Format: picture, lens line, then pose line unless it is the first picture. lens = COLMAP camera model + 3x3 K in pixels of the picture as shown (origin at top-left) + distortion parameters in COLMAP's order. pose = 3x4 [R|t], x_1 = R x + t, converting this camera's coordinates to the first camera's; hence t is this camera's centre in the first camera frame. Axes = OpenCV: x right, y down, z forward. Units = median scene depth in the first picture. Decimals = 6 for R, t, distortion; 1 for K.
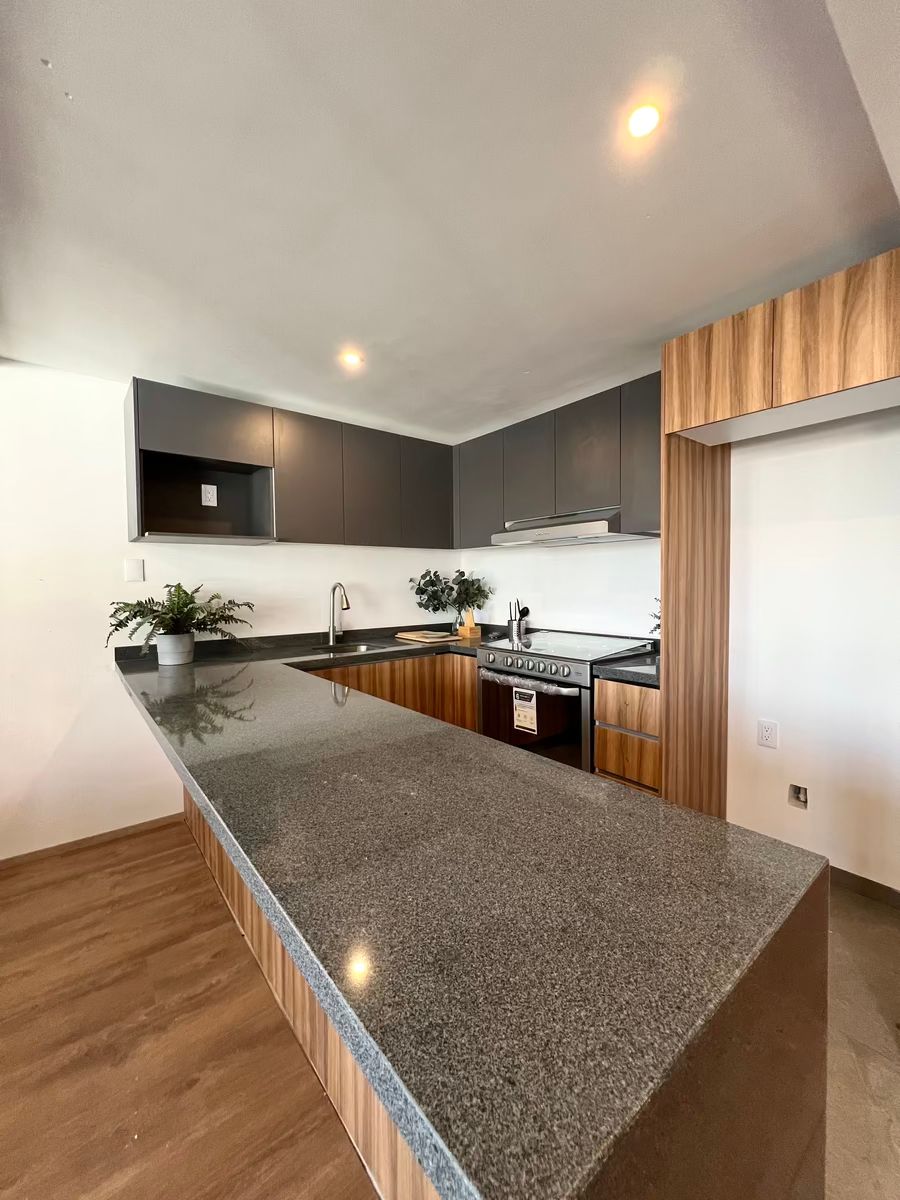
lens RADIAL K [[480.1, 0, 450.0], [0, 480.1, 600.0], [0, 0, 1]] dist [-0.001540, -0.000055]
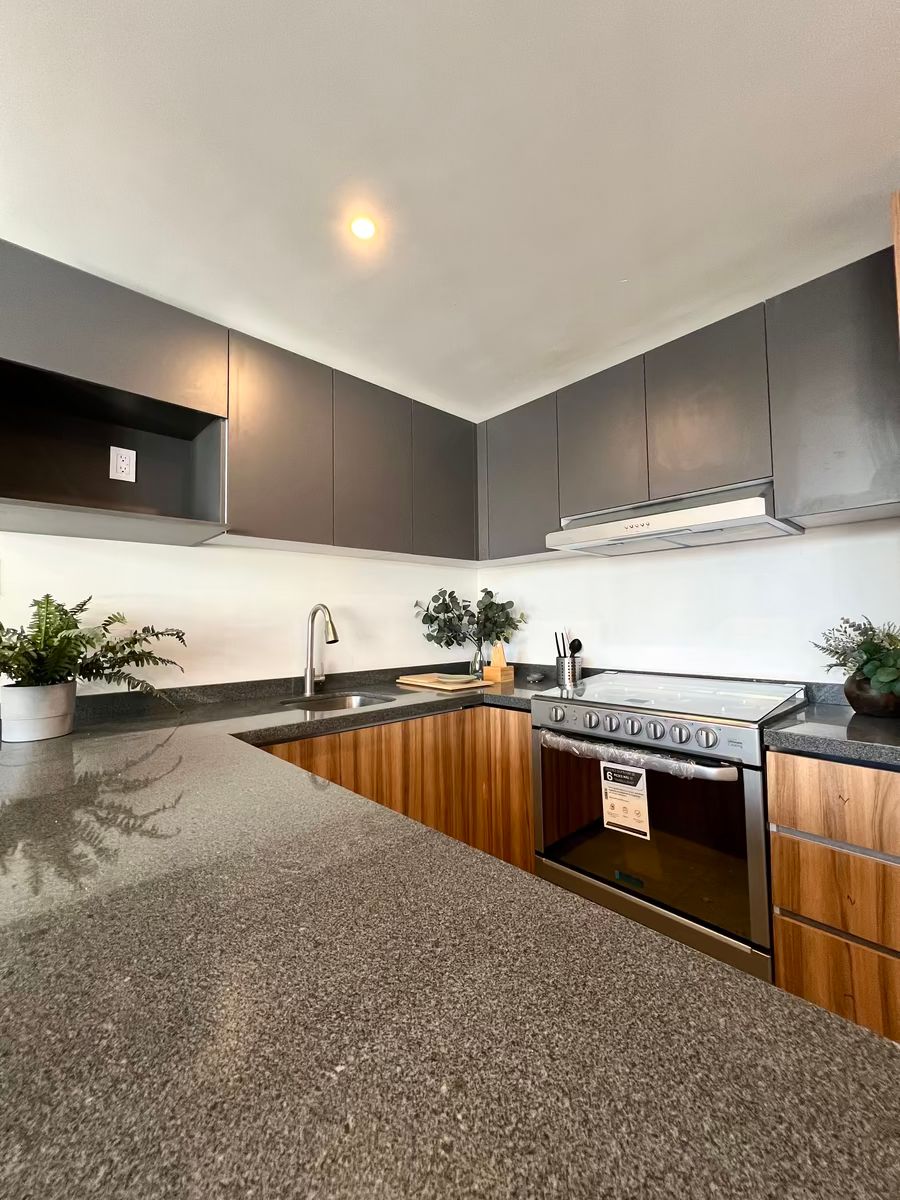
lens RADIAL K [[480.1, 0, 450.0], [0, 480.1, 600.0], [0, 0, 1]] dist [-0.001540, -0.000055]
pose [[0.996916, 0.000879, 0.078465, -0.111790], [0.005648, 0.996540, -0.082918, 0.017565], [-0.078267, 0.083105, 0.993463, 0.332866]]
